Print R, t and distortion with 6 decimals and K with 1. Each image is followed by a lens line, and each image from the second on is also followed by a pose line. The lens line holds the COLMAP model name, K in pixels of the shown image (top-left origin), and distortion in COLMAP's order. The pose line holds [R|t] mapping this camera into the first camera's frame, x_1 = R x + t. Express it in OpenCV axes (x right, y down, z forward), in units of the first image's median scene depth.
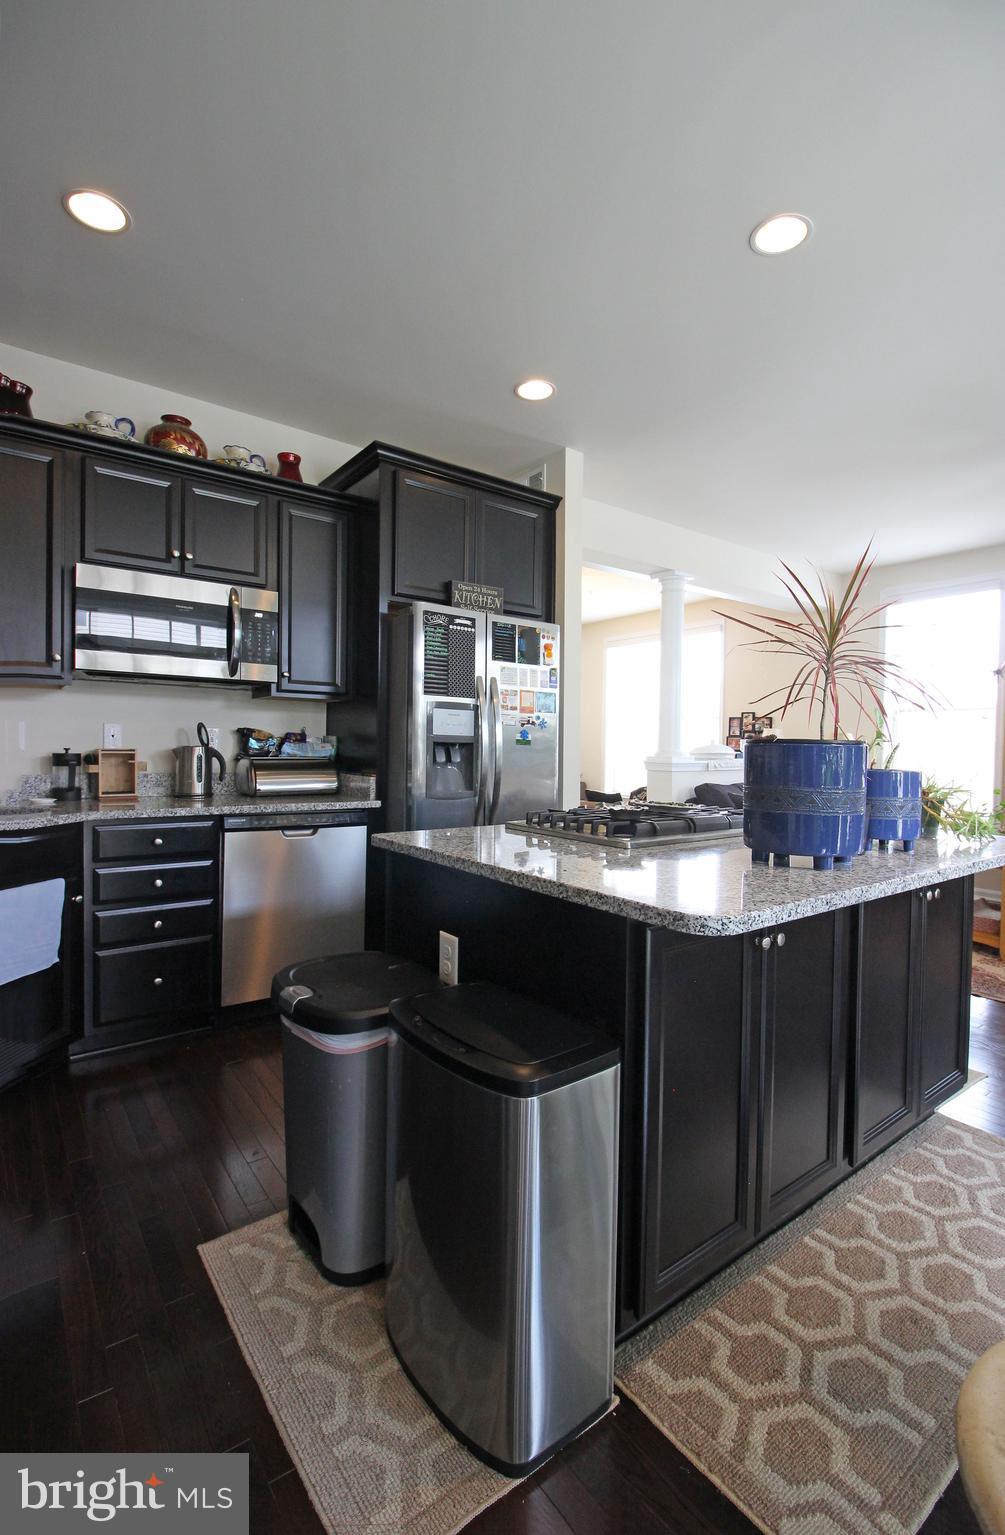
lens RADIAL K [[698.3, 0, 503.0], [0, 698.3, 761.9], [0, 0, 1]] dist [-0.023243, -0.000263]
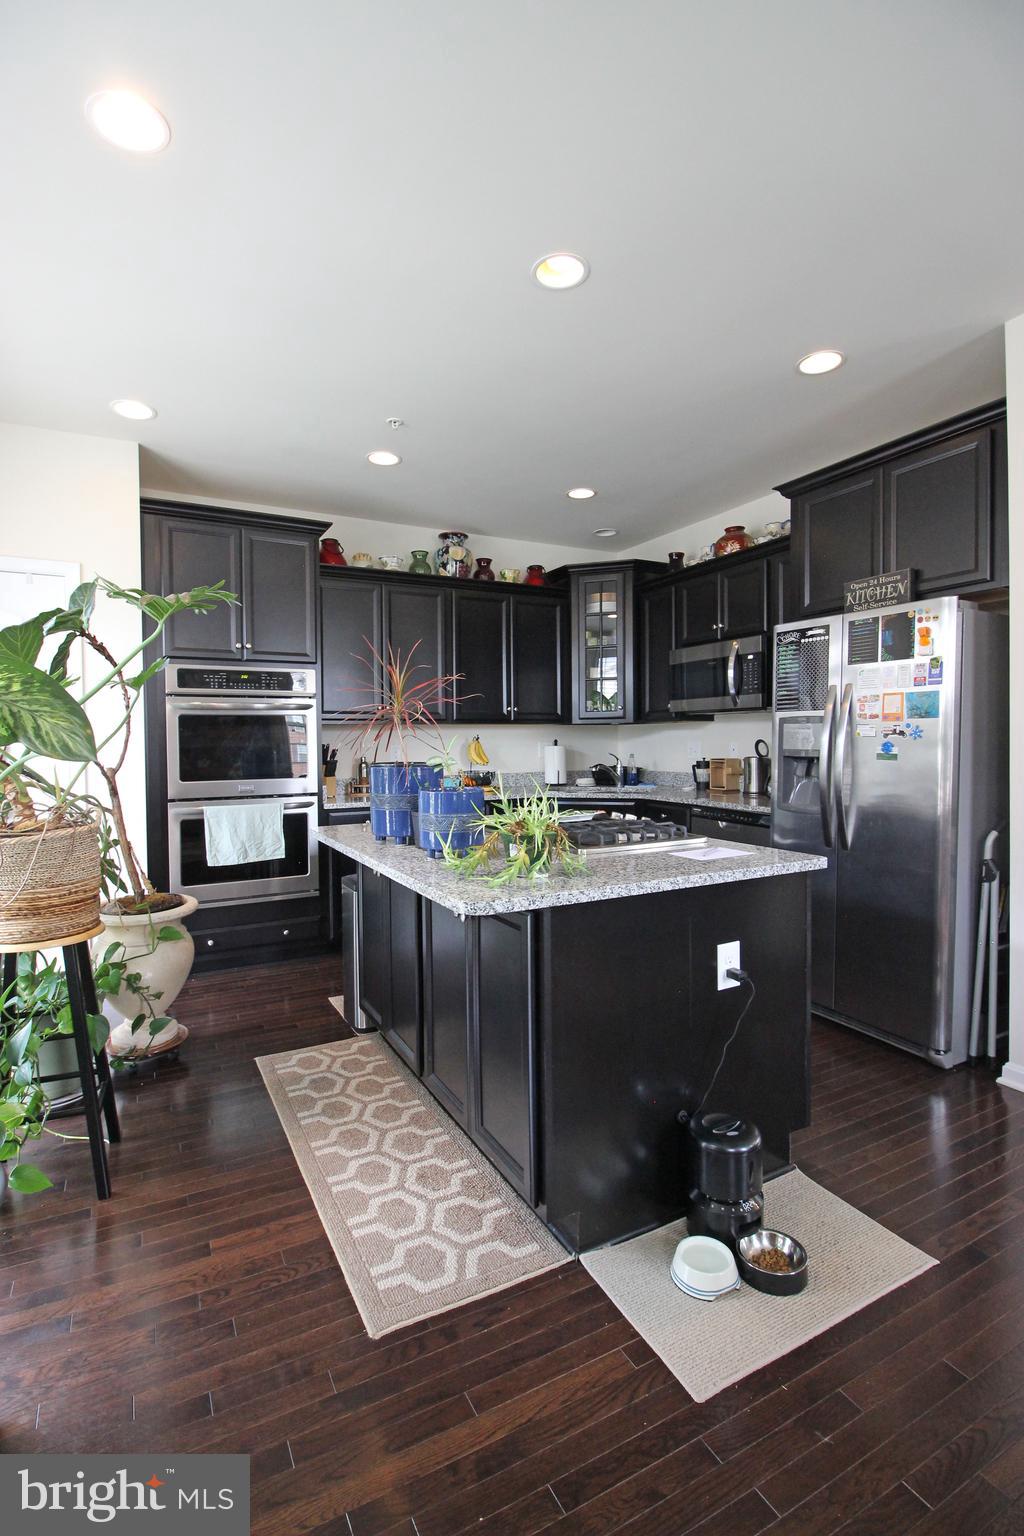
lens RADIAL K [[709.9, 0, 507.8], [0, 709.9, 762.6], [0, 0, 1]] dist [-0.002270, -0.000537]
pose [[-0.155167, 0.019469, -0.987696, 0.983469], [-0.017629, 0.999592, 0.022473, -0.033965], [0.987731, 0.020899, -0.154761, 0.731734]]
